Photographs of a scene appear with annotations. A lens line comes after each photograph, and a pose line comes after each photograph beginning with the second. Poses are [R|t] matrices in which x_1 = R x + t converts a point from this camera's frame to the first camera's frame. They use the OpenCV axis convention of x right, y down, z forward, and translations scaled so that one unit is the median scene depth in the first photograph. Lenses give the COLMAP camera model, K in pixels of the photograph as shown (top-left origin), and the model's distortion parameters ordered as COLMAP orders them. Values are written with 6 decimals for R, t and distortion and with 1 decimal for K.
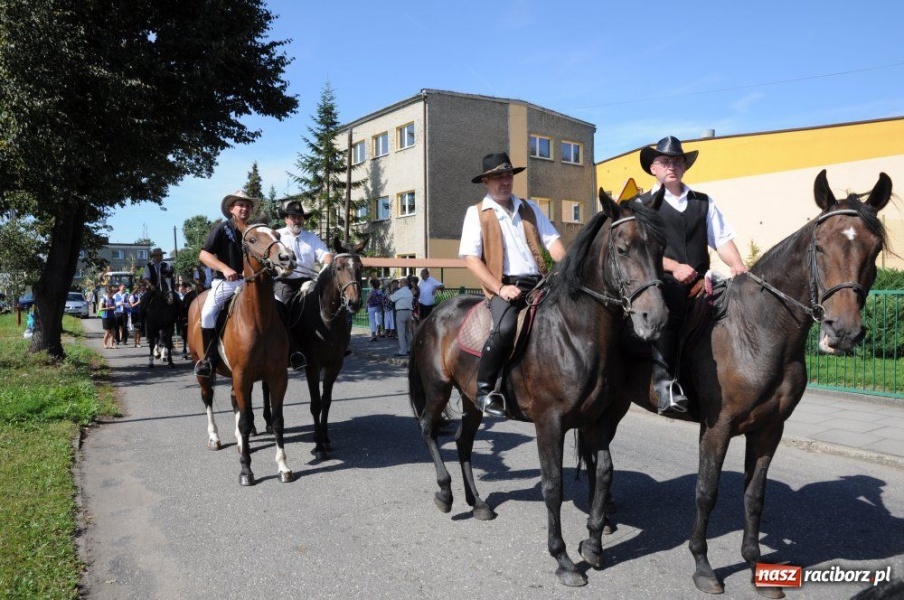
lens RADIAL K [[643.7, 0, 451.4], [0, 643.7, 313.4], [0, 0, 1]] dist [-0.080371, 0.034214]
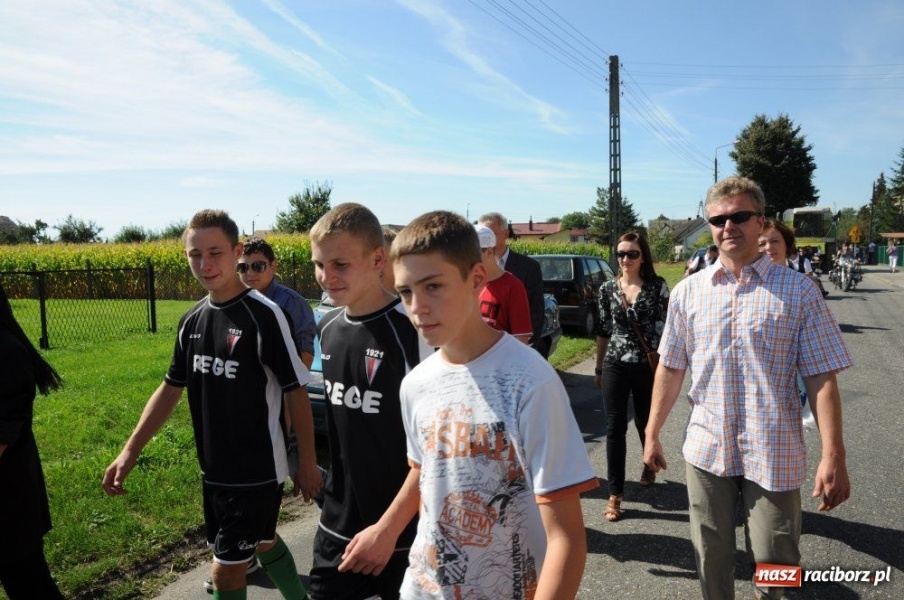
lens RADIAL K [[617.4, 0, 454.9], [0, 617.4, 309.6], [0, 0, 1]] dist [-0.119416, 0.080024]
pose [[0.492110, 0.079835, -0.866865, 0.658749], [-0.028463, 0.996729, 0.075637, 0.046164], [0.870068, -0.012548, 0.492772, -0.954693]]
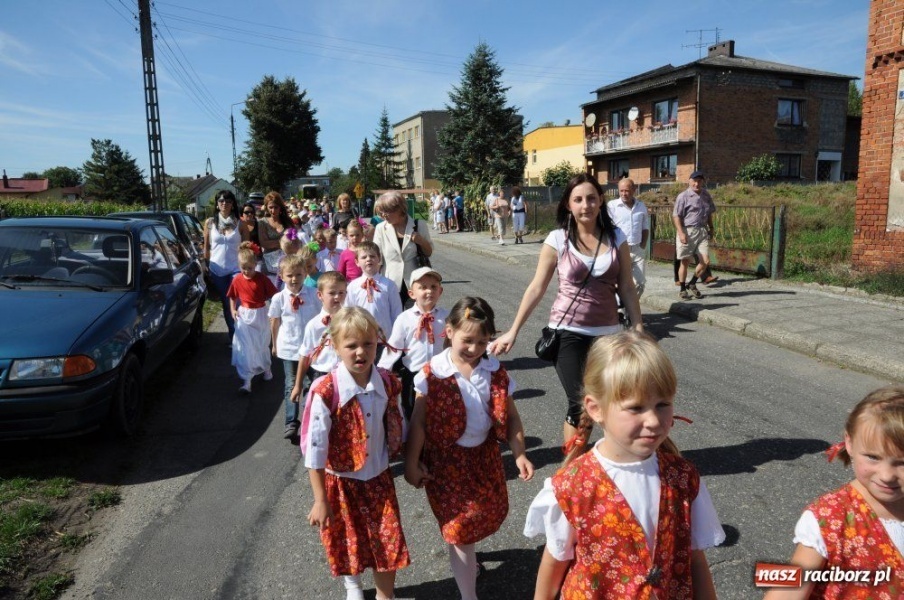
lens RADIAL K [[622.1, 0, 454.2], [0, 622.1, 307.4], [0, 0, 1]] dist [-0.115691, 0.082357]
pose [[0.959877, 0.037026, -0.277965, 0.626955], [-0.001764, 0.992022, 0.126052, 0.048735], [0.280415, -0.120504, 0.952285, -0.985257]]
